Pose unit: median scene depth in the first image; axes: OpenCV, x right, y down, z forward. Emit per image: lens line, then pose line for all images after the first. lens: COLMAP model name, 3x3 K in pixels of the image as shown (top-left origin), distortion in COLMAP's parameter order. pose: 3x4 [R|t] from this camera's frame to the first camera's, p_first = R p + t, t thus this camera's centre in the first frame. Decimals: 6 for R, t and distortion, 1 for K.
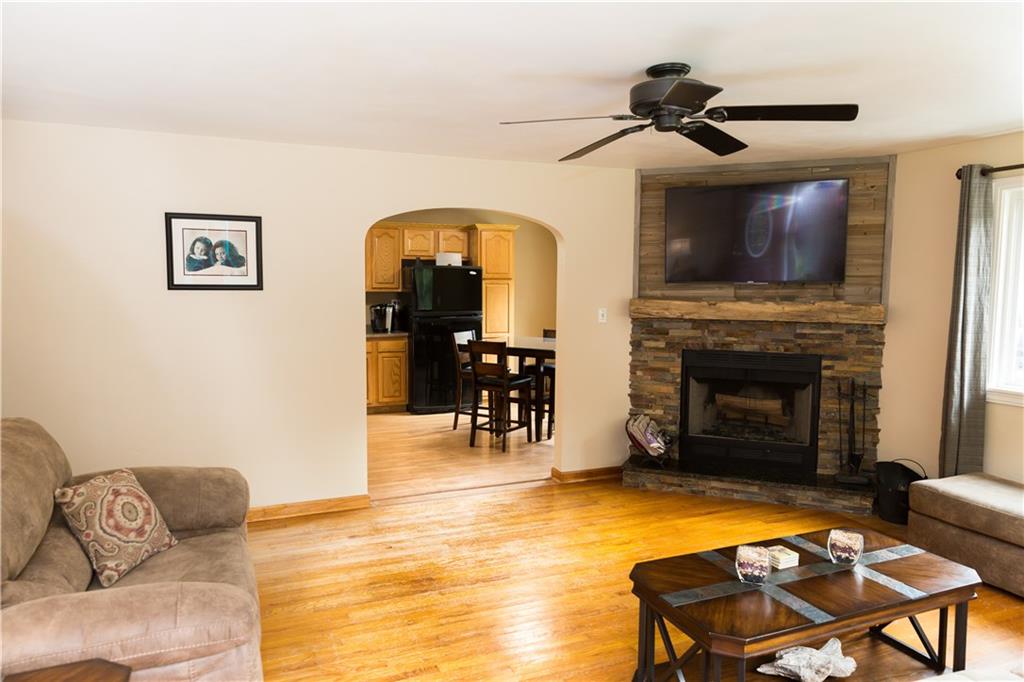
lens RADIAL K [[692.6, 0, 519.9], [0, 692.6, 337.9], [0, 0, 1]] dist [0.011669, 0.004077]
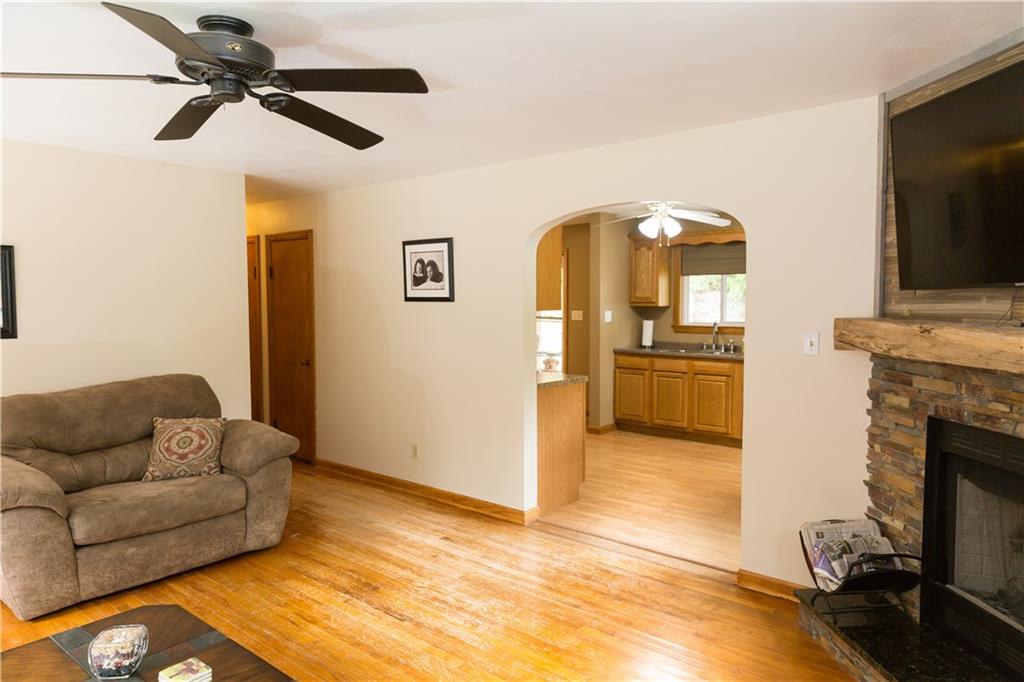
lens RADIAL K [[692.6, 0, 512.5], [0, 692.6, 334.1], [0, 0, 1]] dist [0.011669, 0.004077]
pose [[0.434288, 0.041426, -0.899821, 0.694225], [-0.069398, 0.997512, 0.012429, -0.036635], [0.898097, 0.057048, 0.436082, 0.593587]]
